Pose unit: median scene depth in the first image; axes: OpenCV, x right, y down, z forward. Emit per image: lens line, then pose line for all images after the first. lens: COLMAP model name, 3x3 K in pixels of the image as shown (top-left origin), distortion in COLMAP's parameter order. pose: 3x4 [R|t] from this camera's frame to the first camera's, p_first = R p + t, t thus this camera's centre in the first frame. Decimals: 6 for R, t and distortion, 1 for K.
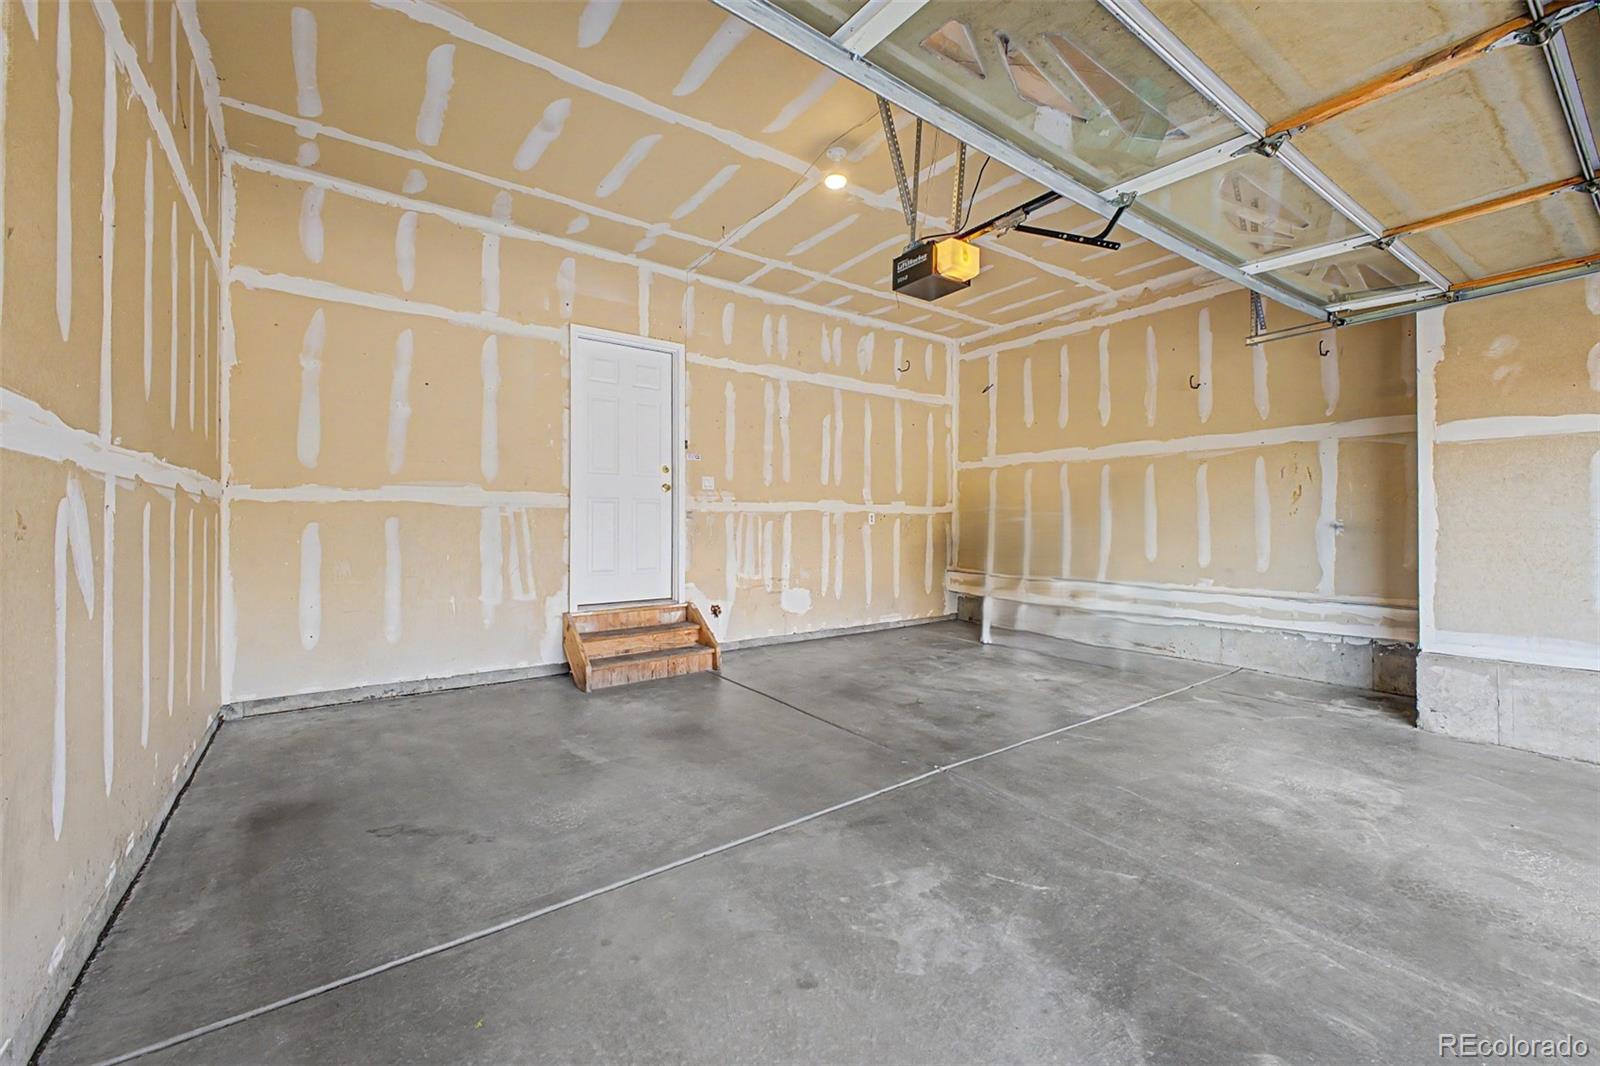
lens RADIAL K [[642.7, 0, 807.5], [0, 642.7, 526.8], [0, 0, 1]] dist [0.014333, -0.004341]
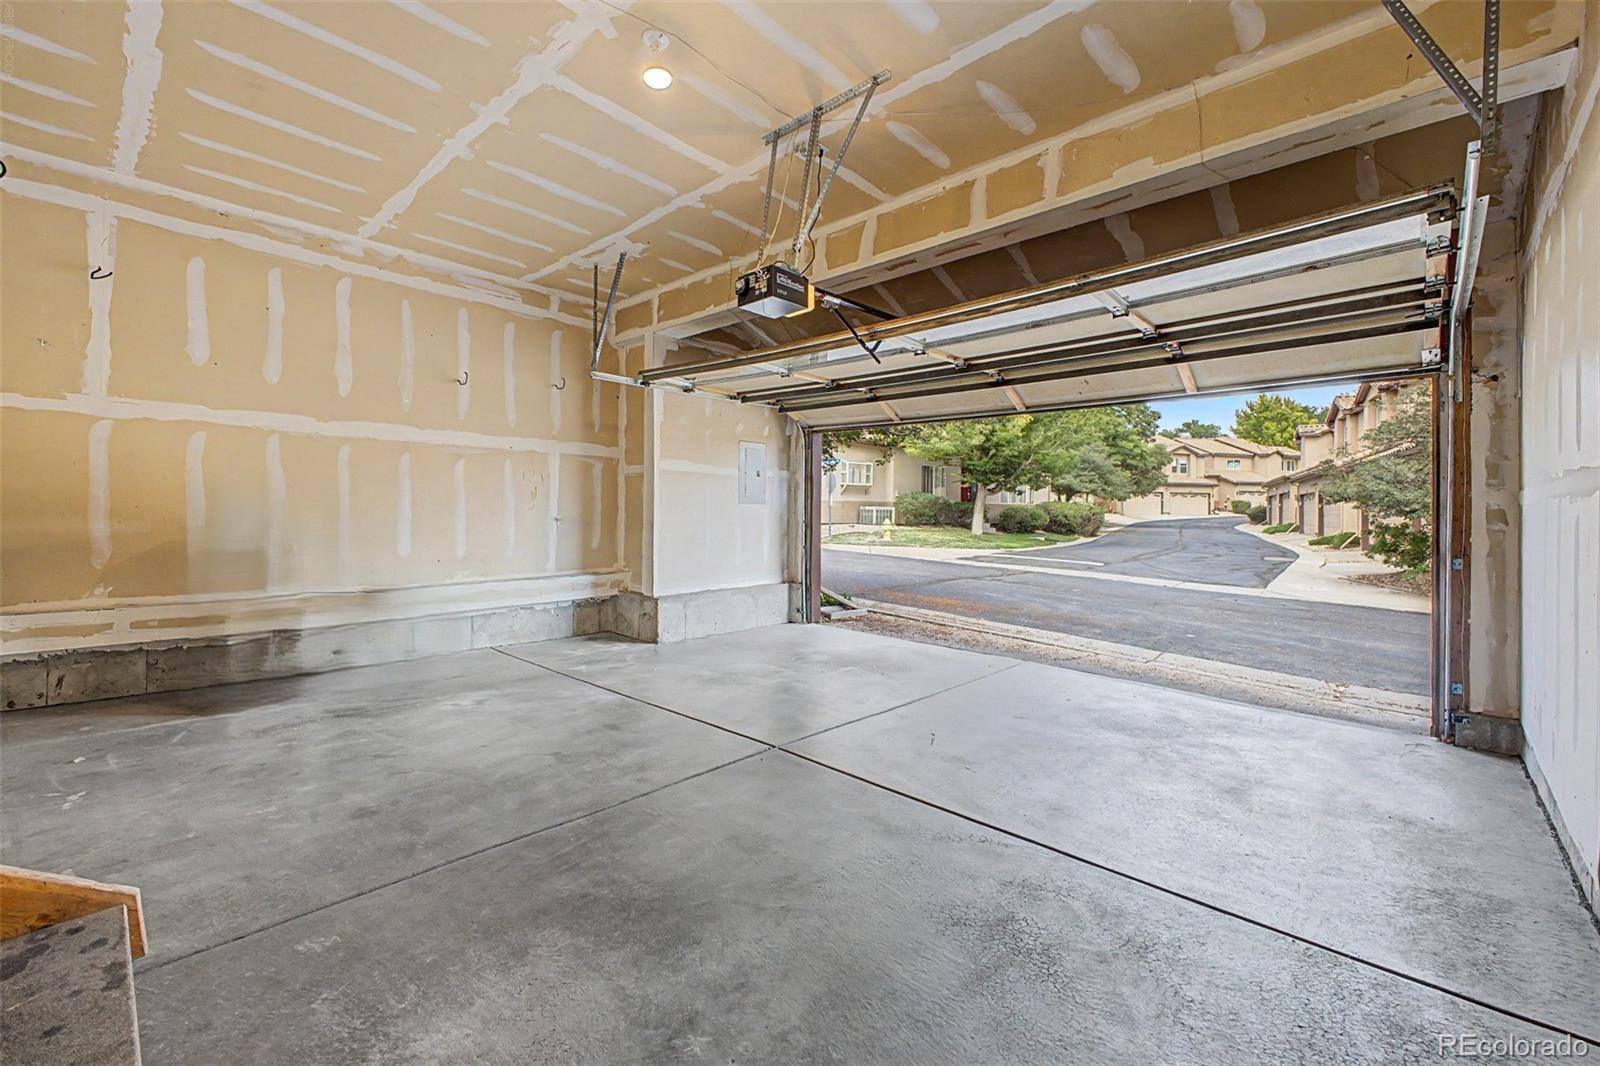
lens RADIAL K [[642.7, 0, 807.6], [0, 642.7, 520.8], [0, 0, 1]] dist [0.014333, -0.004341]
pose [[-0.182942, -0.015257, 0.983005, -0.498933], [-0.006410, 0.999877, 0.014326, -0.017422], [-0.983103, -0.003680, -0.183017, 0.645743]]
